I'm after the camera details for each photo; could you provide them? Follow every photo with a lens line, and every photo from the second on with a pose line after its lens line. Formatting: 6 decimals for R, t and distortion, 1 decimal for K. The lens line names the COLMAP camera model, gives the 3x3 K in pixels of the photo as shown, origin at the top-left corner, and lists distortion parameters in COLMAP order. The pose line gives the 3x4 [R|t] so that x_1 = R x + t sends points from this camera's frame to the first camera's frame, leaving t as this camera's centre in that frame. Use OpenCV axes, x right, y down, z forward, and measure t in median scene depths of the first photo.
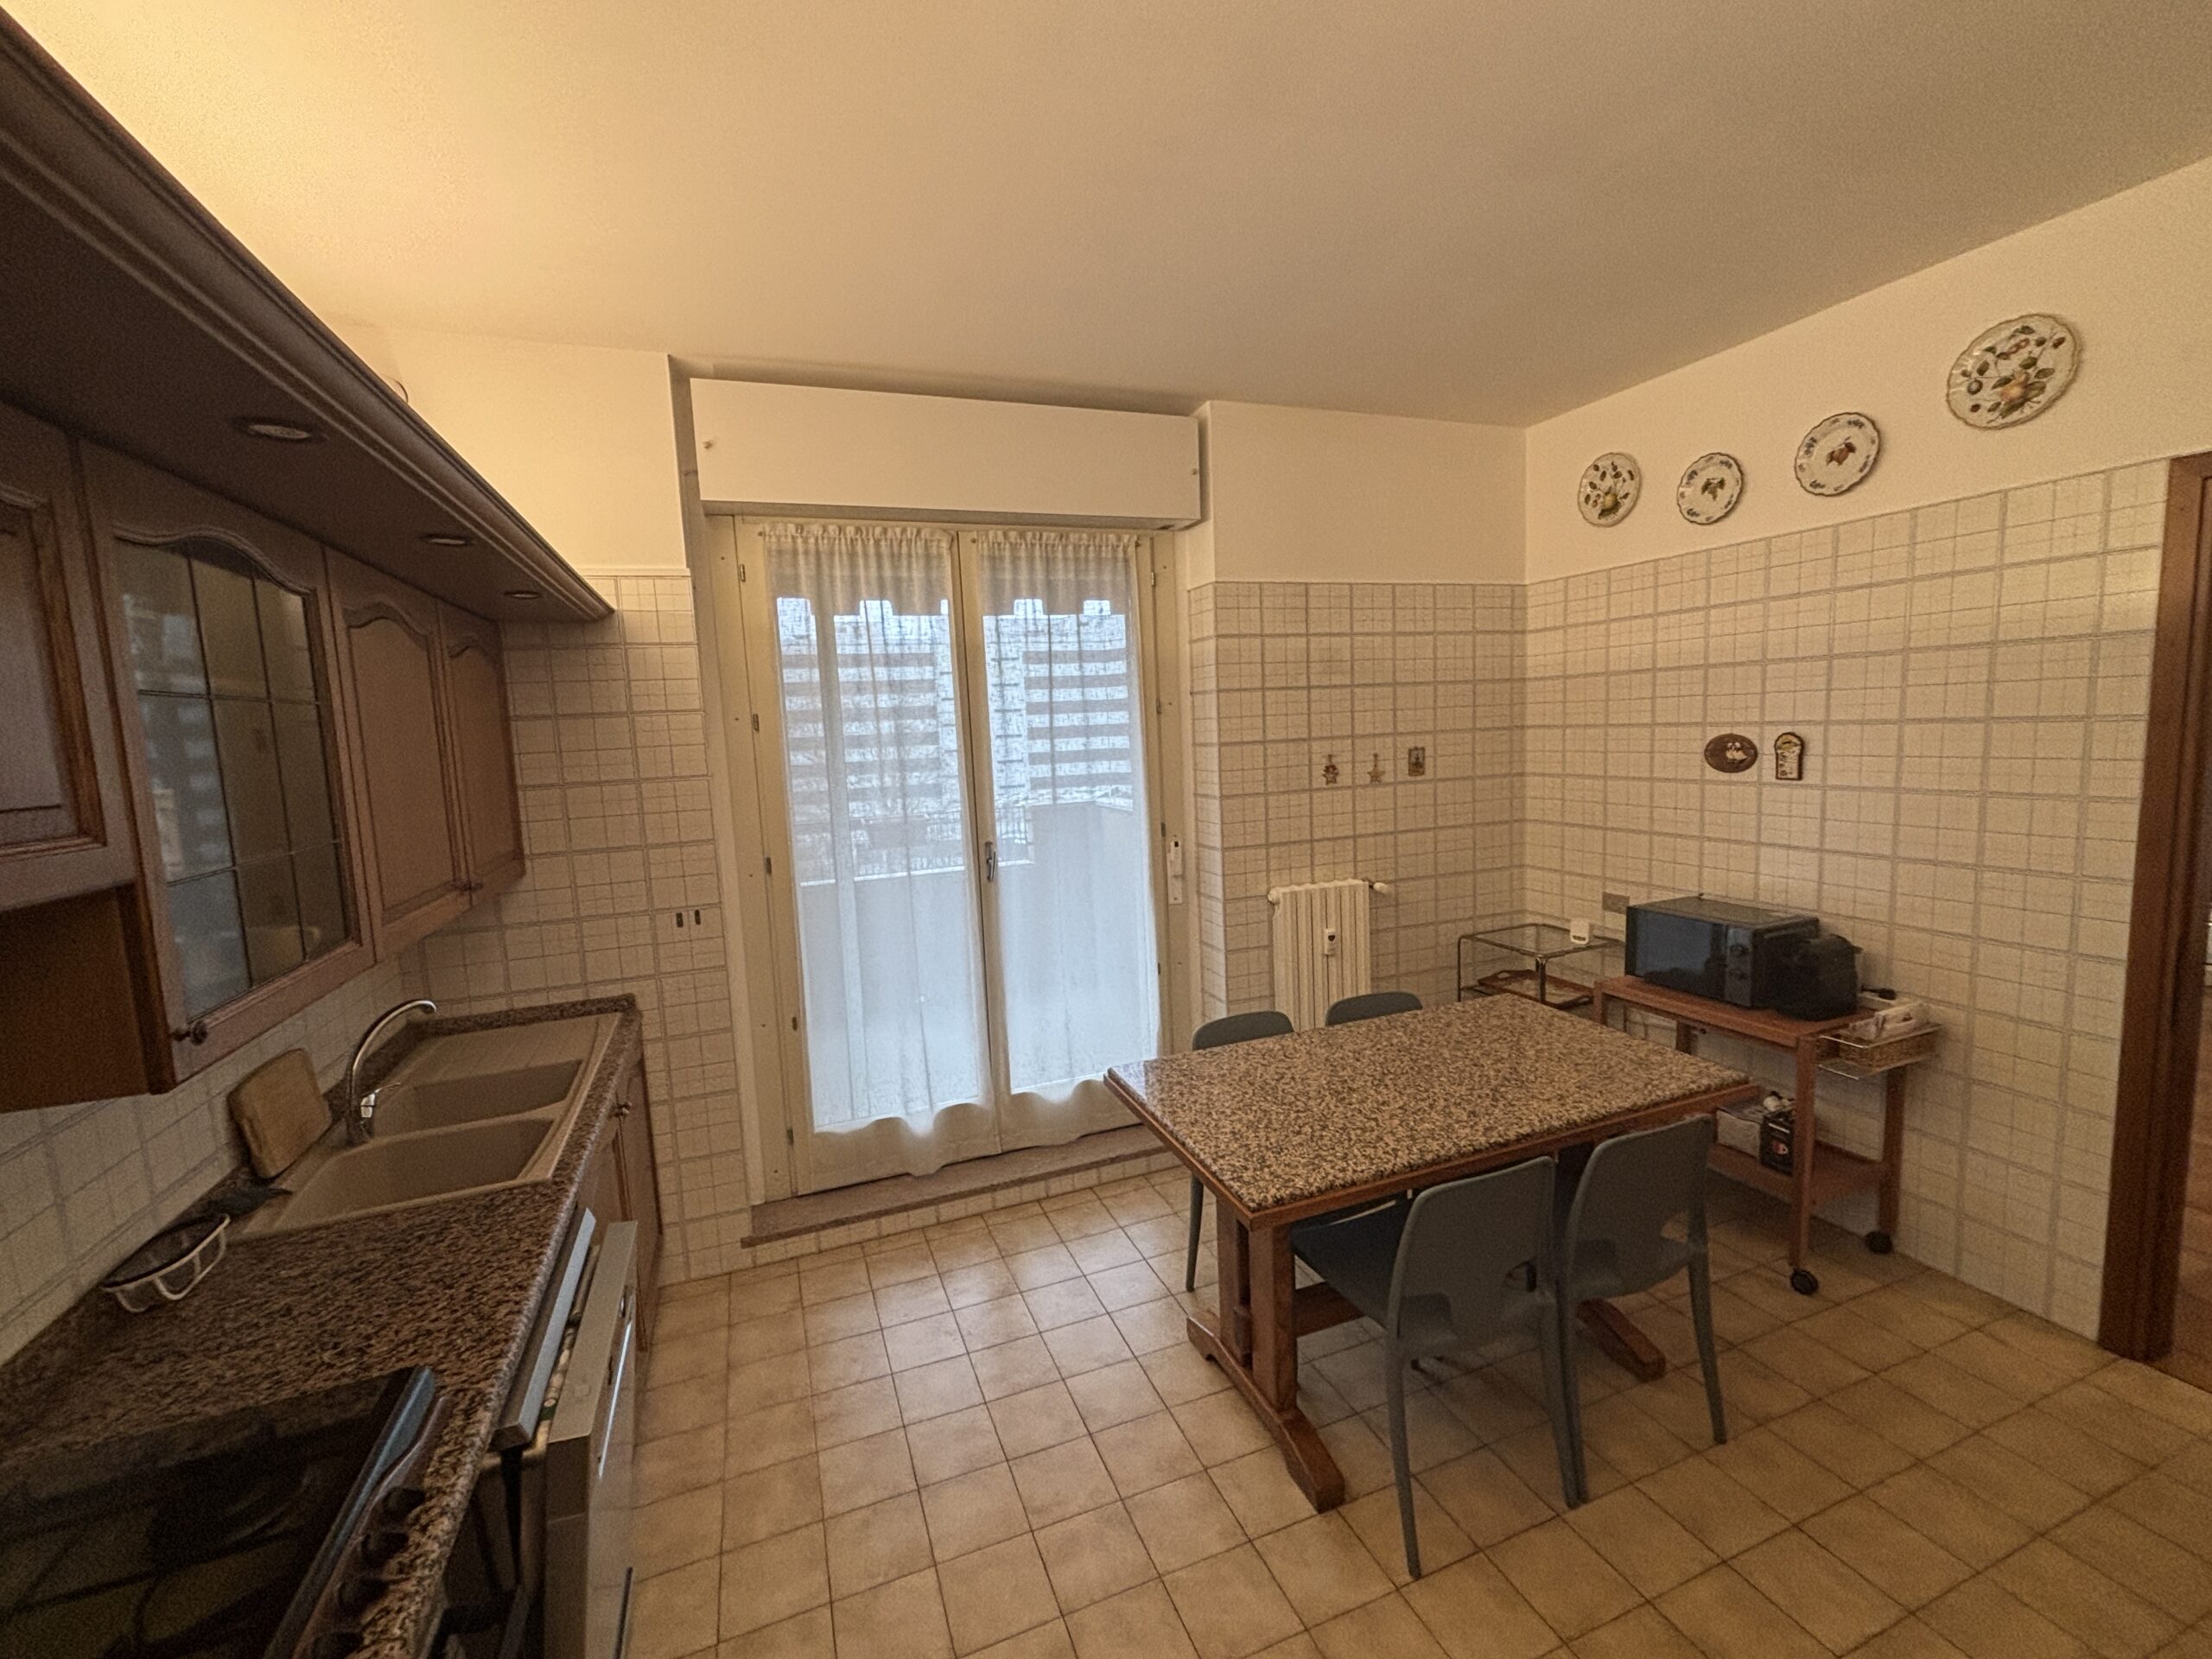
lens RADIAL K [[915.2, 0, 1098.1], [0, 915.2, 826.6], [0, 0, 1]] dist [0.018907, -0.009778]
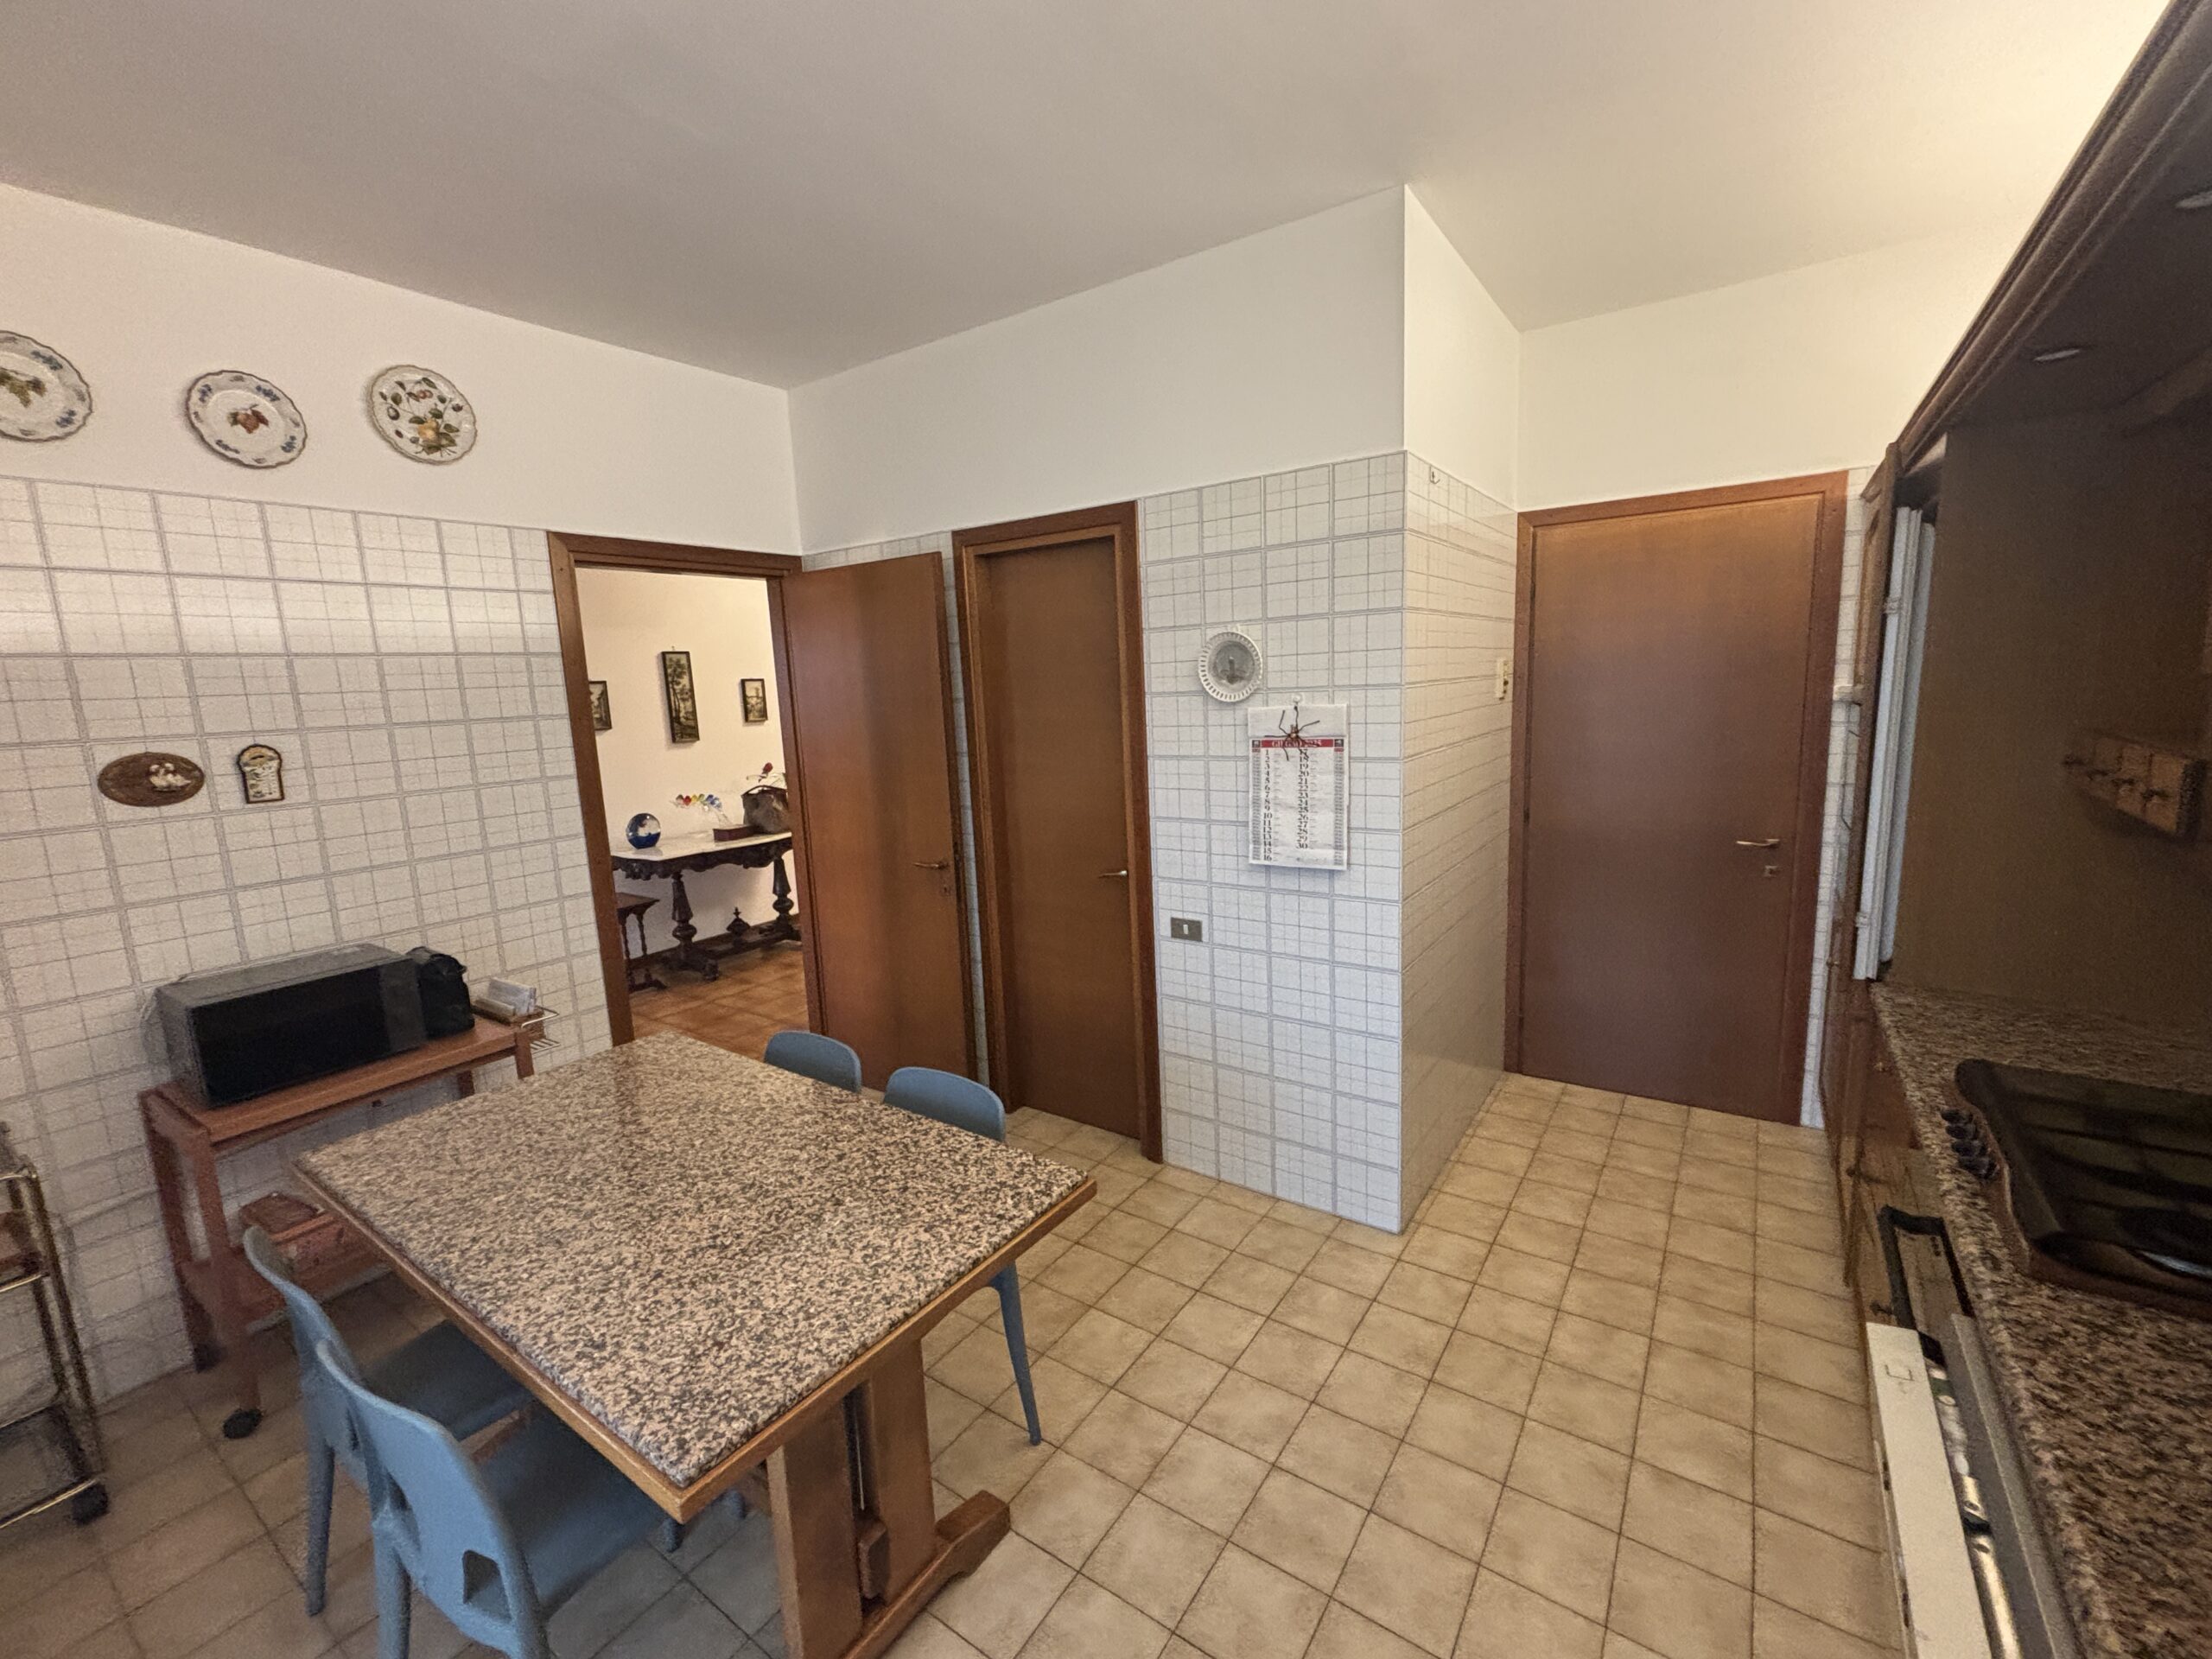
lens RADIAL K [[919.1, 0, 1111.1], [0, 919.1, 826.7], [0, 0, 1]] dist [0.004340, -0.002691]
pose [[-0.565550, -0.059020, 0.822599, -0.343363], [0.159572, 0.970756, 0.179358, -0.054329], [-0.809129, 0.232699, -0.539594, 0.807600]]
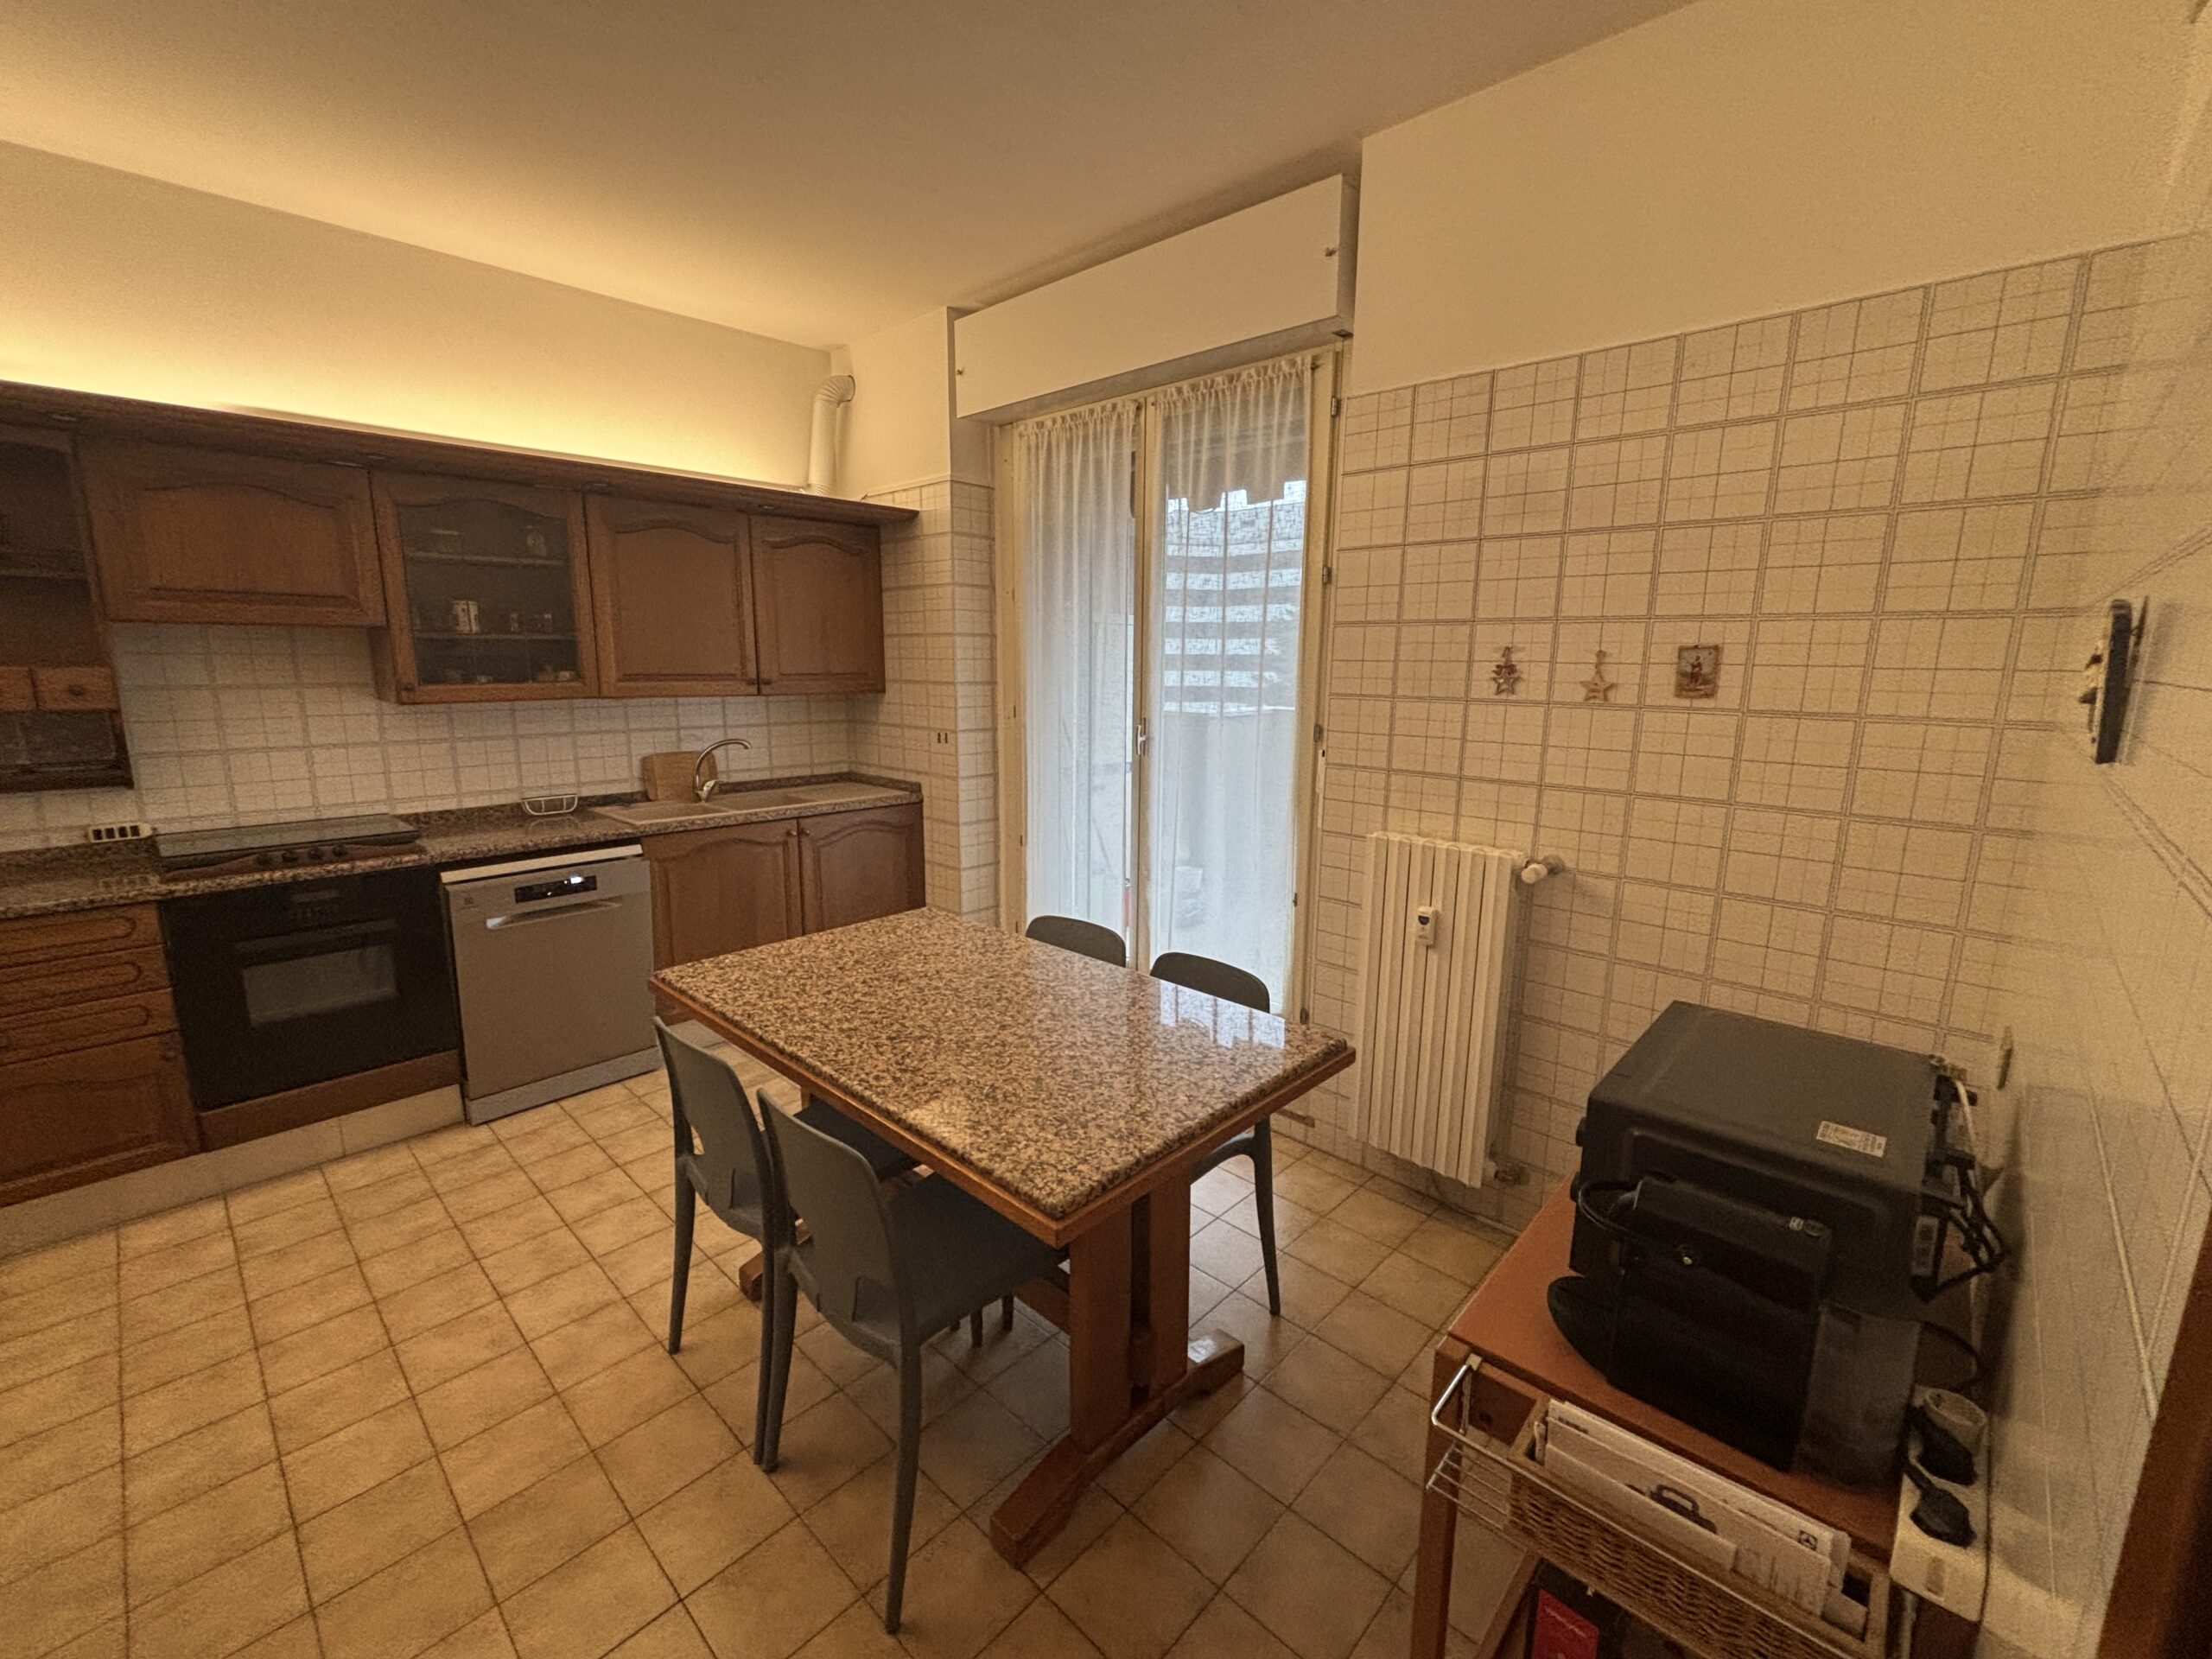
lens RADIAL K [[926.1, 0, 1116.1], [0, 926.1, 826.0], [0, 0, 1]] dist [0.002231, 0.000638]
pose [[0.440186, 0.211411, -0.872664, 0.851707], [-0.126666, 0.976788, 0.172744, -0.040709], [0.888928, 0.034498, 0.456747, 0.560014]]
